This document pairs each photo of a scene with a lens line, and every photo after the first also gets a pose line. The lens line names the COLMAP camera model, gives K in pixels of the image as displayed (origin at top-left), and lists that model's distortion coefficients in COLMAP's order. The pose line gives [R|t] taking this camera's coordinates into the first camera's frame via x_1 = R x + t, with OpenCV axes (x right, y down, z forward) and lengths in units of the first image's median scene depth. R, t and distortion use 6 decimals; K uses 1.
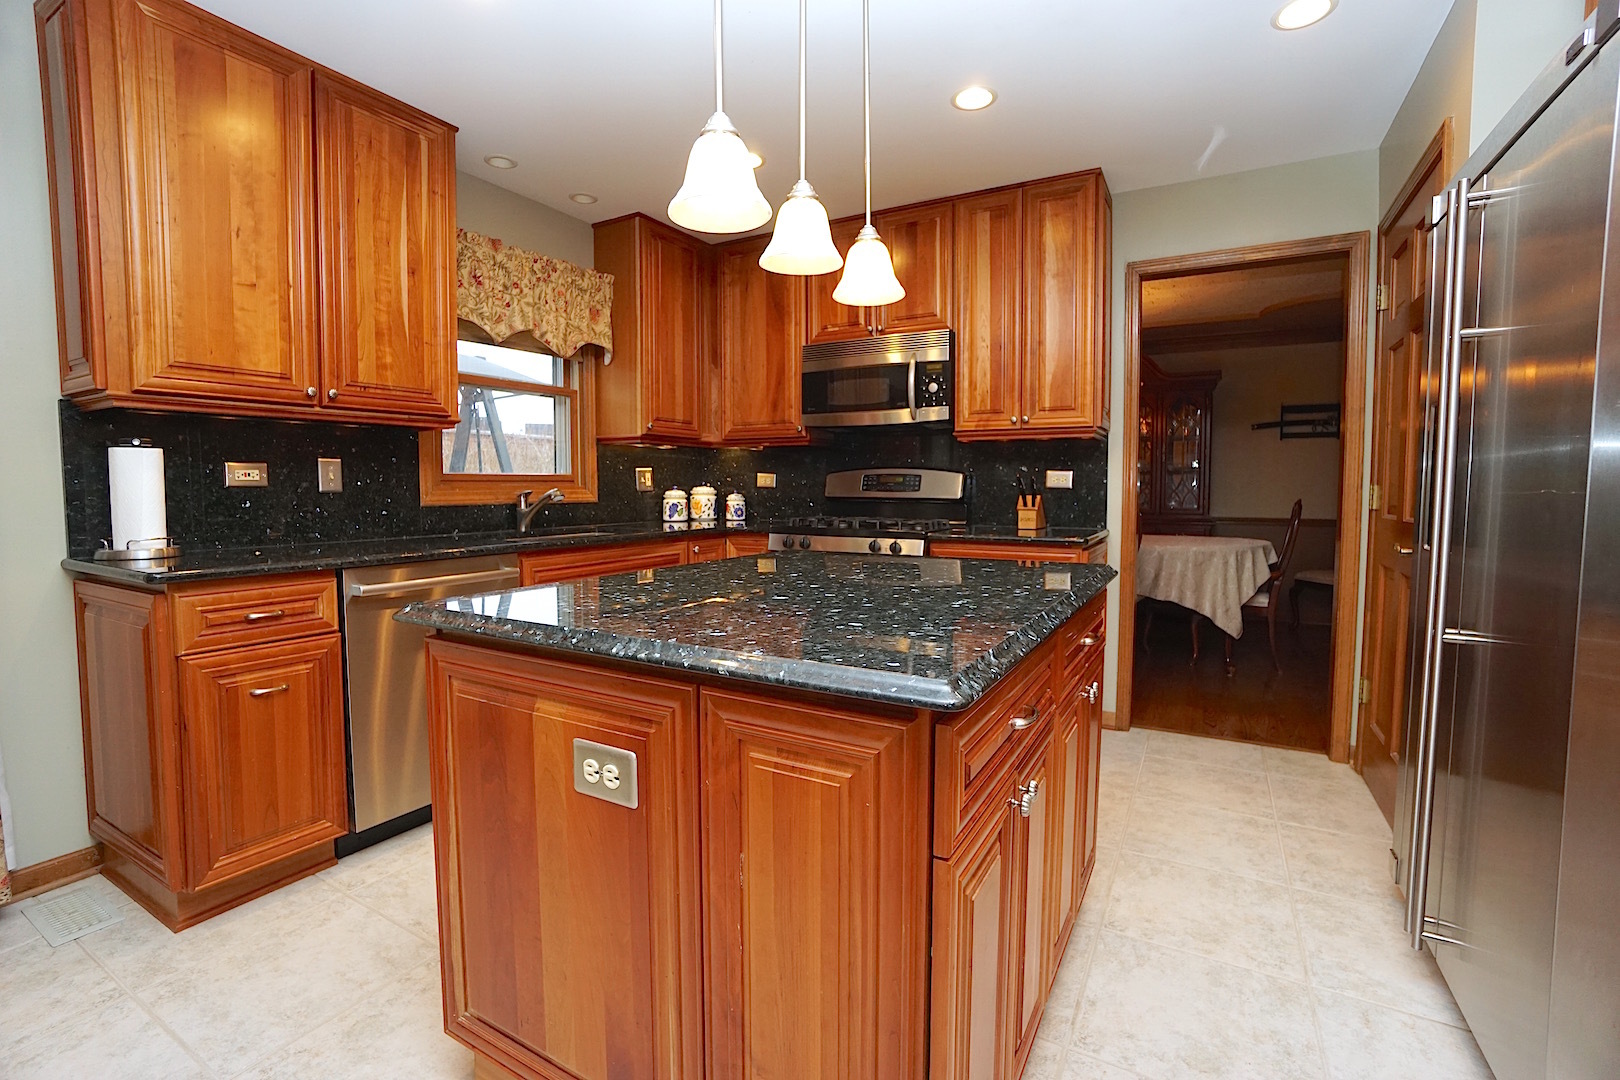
lens RADIAL K [[714.1, 0, 806.6], [0, 714.1, 529.6], [0, 0, 1]] dist [-0.065050, 0.023392]
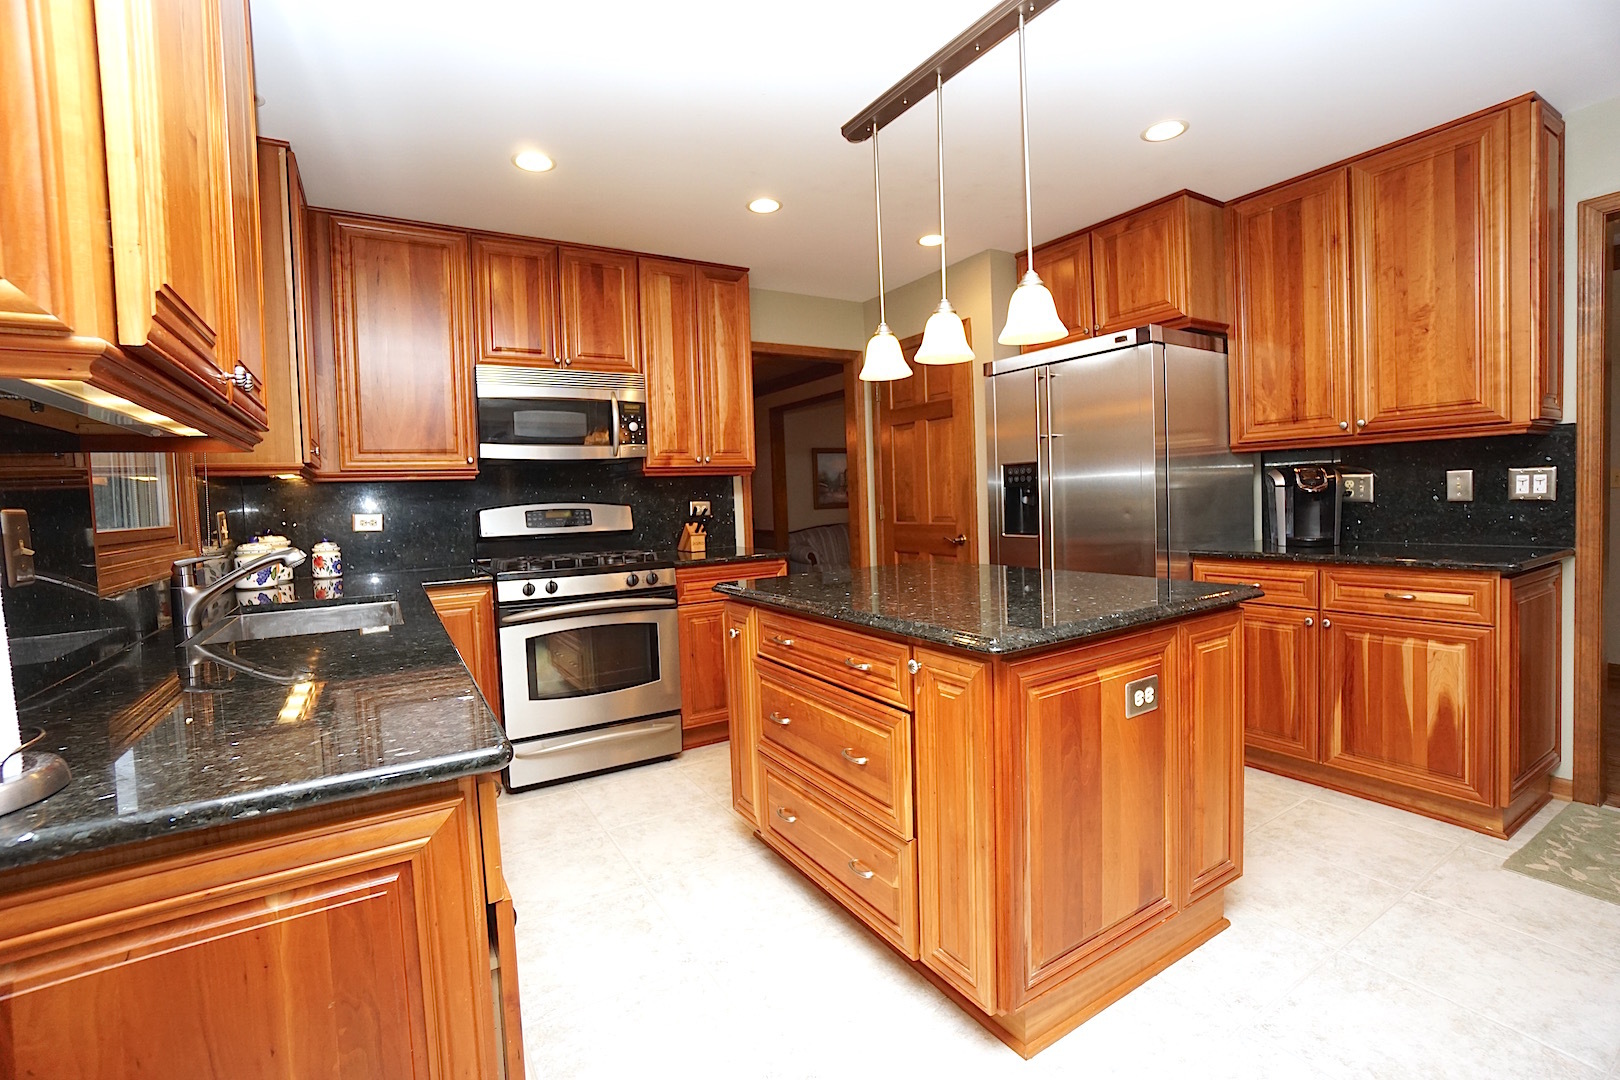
lens RADIAL K [[714.1, 0, 806.6], [0, 714.1, 529.6], [0, 0, 1]] dist [-0.065050, 0.023392]
pose [[0.481139, -0.056047, 0.874851, -0.633400], [0.087707, 0.996025, 0.015574, -0.039651], [-0.872246, 0.069237, 0.484142, 0.267411]]
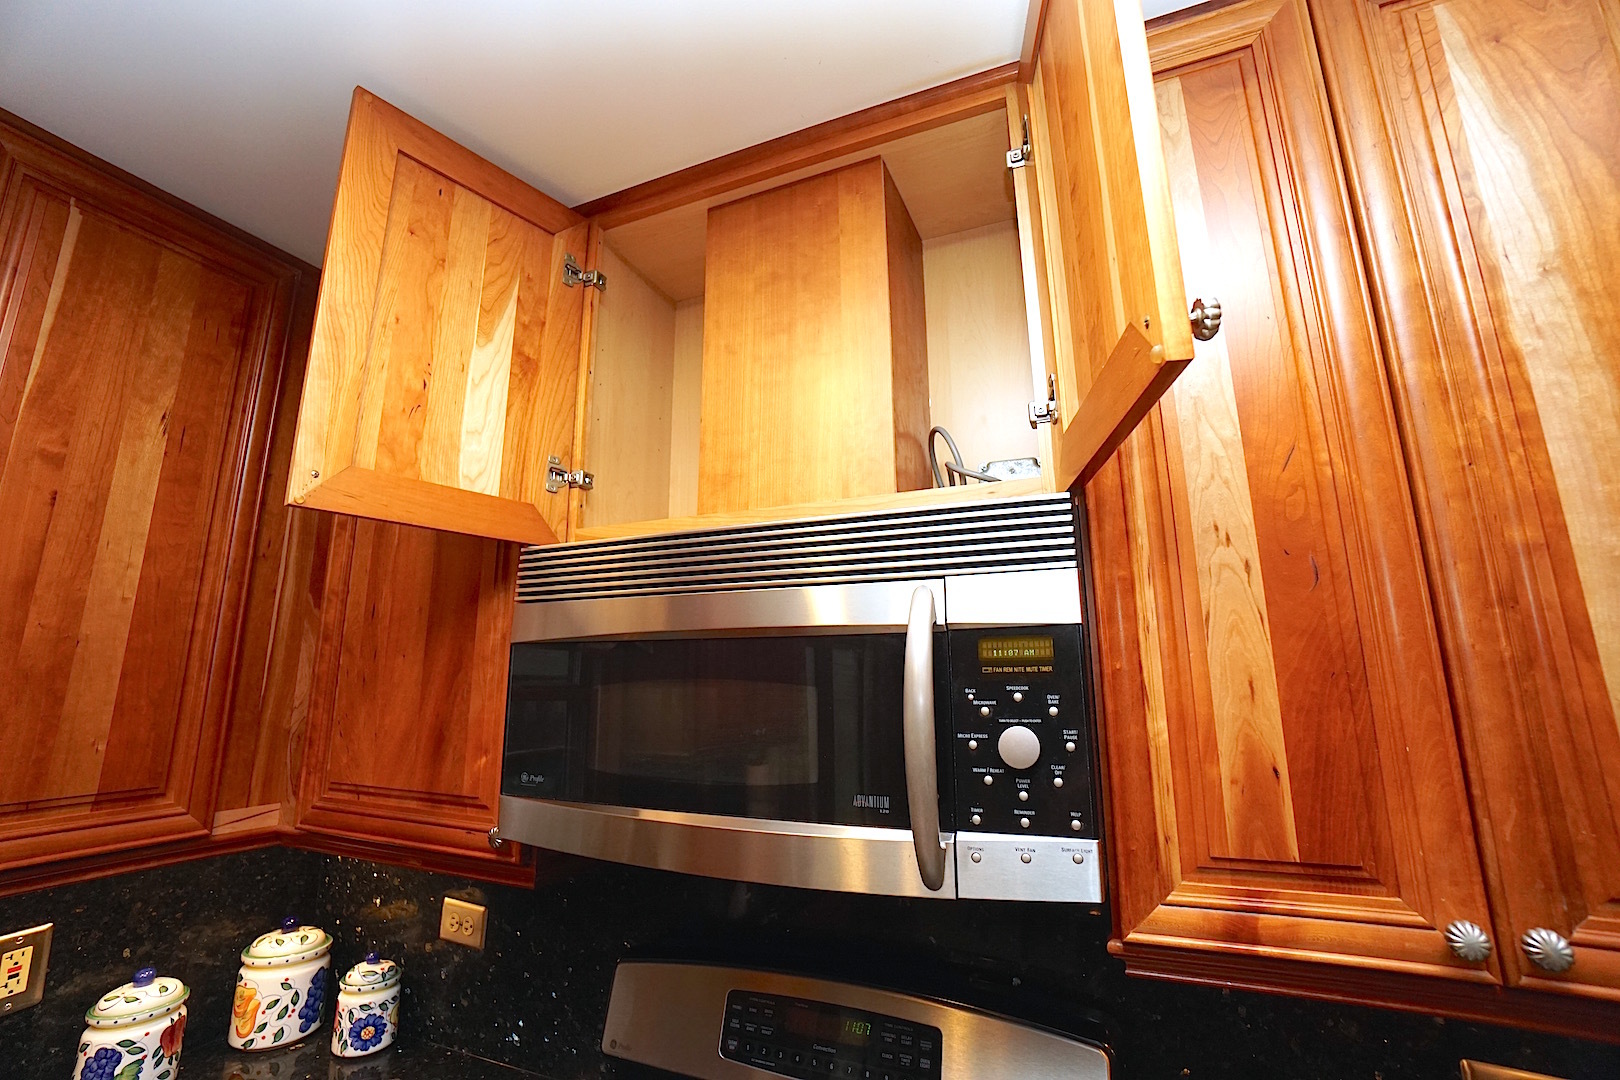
lens RADIAL K [[714.1, 0, 806.6], [0, 714.1, 529.6], [0, 0, 1]] dist [-0.065050, 0.023392]
pose [[0.993479, 0.018785, 0.112454, 0.086475], [0.011981, 0.963671, -0.266823, -0.205626], [-0.113381, 0.266431, 0.957162, 0.776009]]
